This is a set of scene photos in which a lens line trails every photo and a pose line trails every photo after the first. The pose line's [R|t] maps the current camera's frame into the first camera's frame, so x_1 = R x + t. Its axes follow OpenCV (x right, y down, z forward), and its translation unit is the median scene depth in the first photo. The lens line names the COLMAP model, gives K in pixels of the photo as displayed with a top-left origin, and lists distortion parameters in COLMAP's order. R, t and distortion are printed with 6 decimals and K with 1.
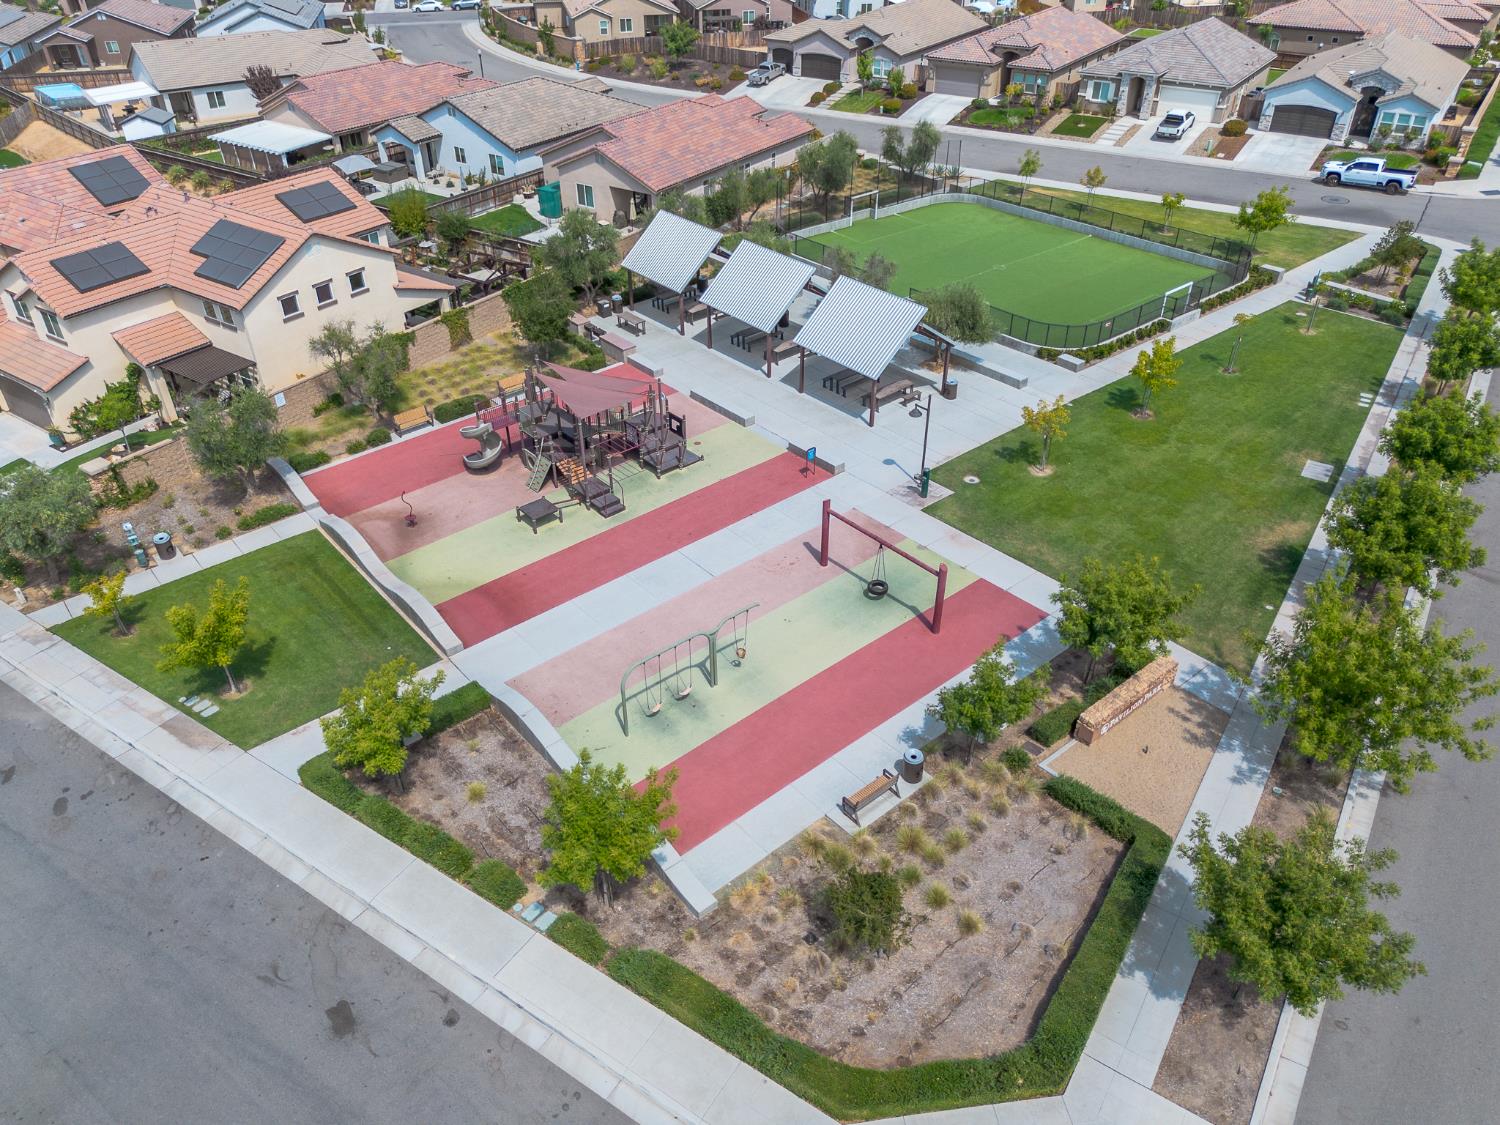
lens RADIAL K [[1073.0, 0, 750.0], [0, 1073.0, 562.5], [0, 0, 1]] dist [-0.002598, -0.004143]
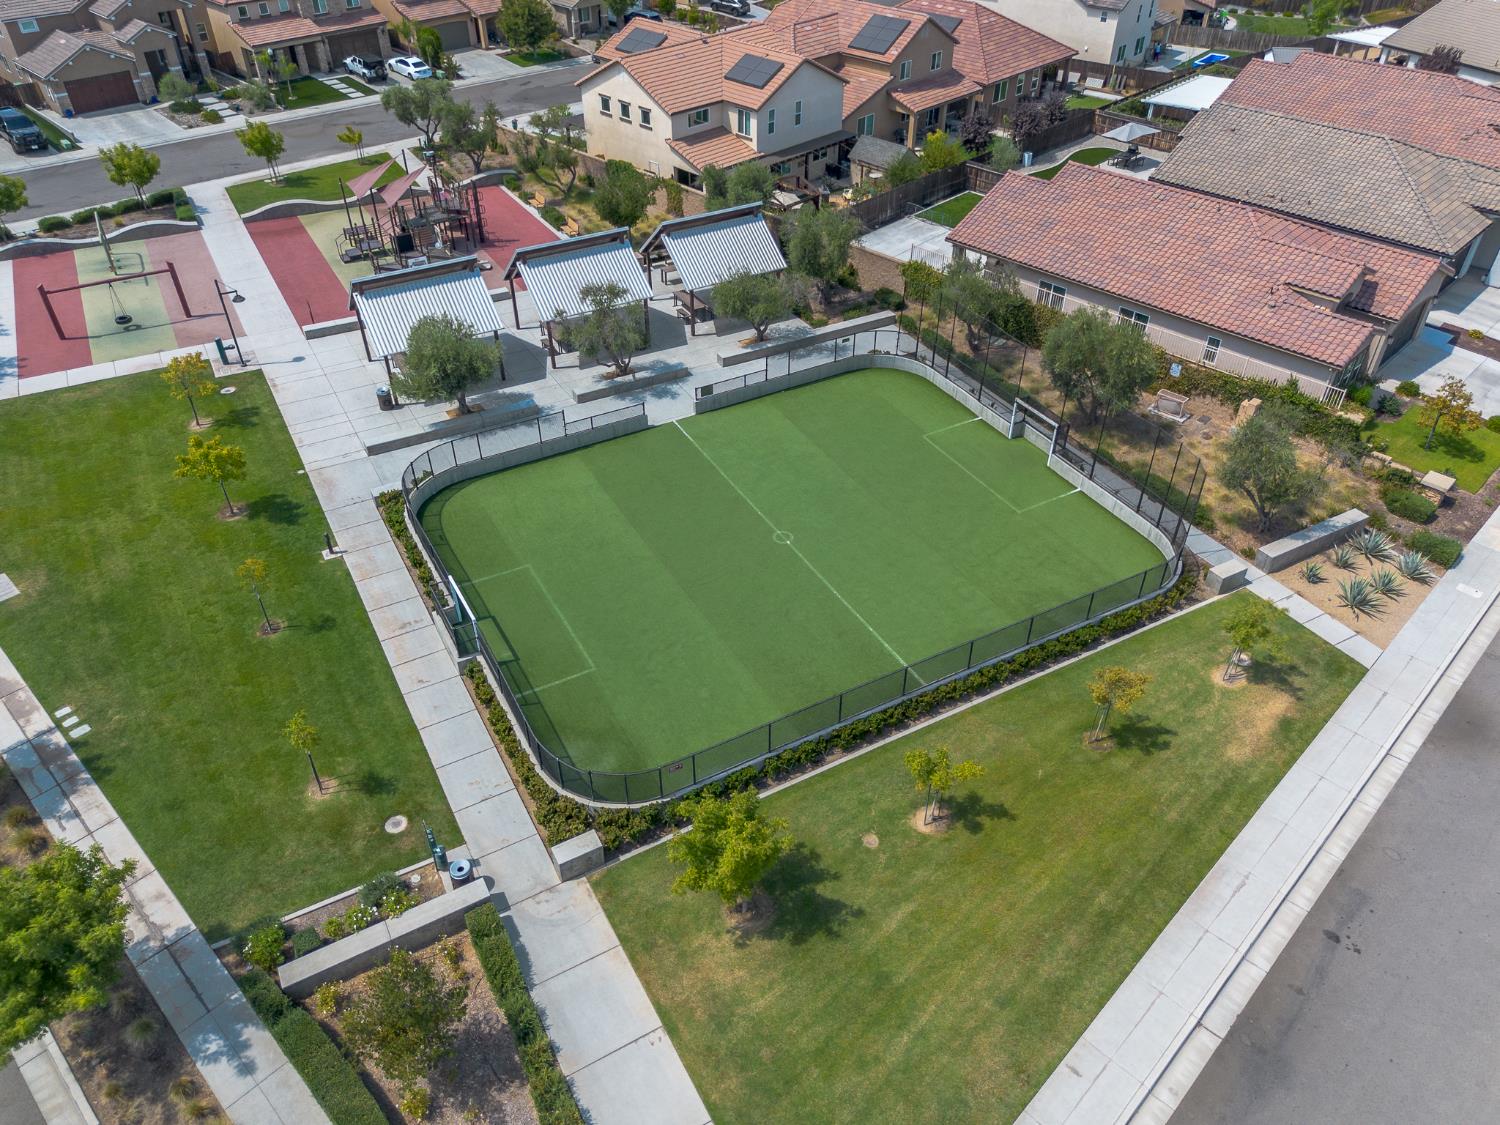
lens RADIAL K [[1073.0, 0, 750.0], [0, 1073.0, 562.5], [0, 0, 1]] dist [-0.002598, -0.004143]
pose [[-0.170992, 0.619164, -0.766419, 0.910587], [-0.564943, 0.575687, 0.591120, -0.788562], [0.807218, 0.534060, 0.251354, 1.086910]]
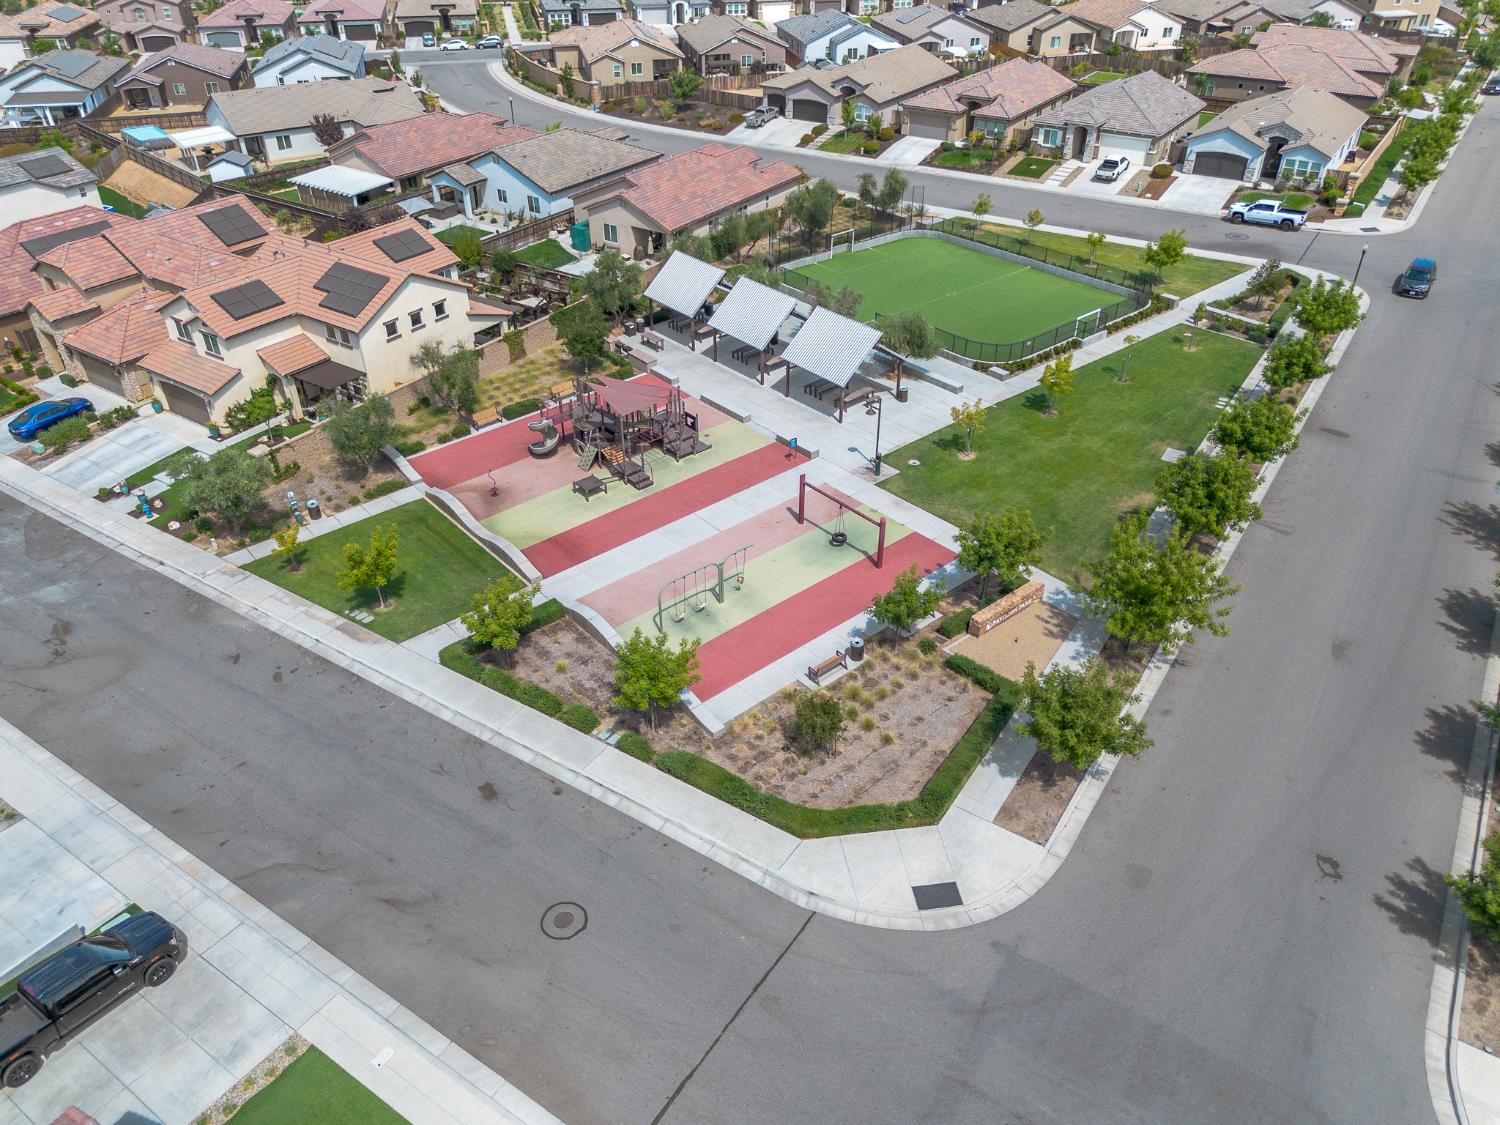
lens RADIAL K [[1073.0, 0, 750.0], [0, 1073.0, 562.5], [0, 0, 1]] dist [-0.002598, -0.004143]
pose [[0.999998, 0.000463, 0.002057, 0.000892], [-0.000454, 0.999990, -0.004344, 0.046140], [-0.002059, 0.004343, 0.999988, -0.287224]]
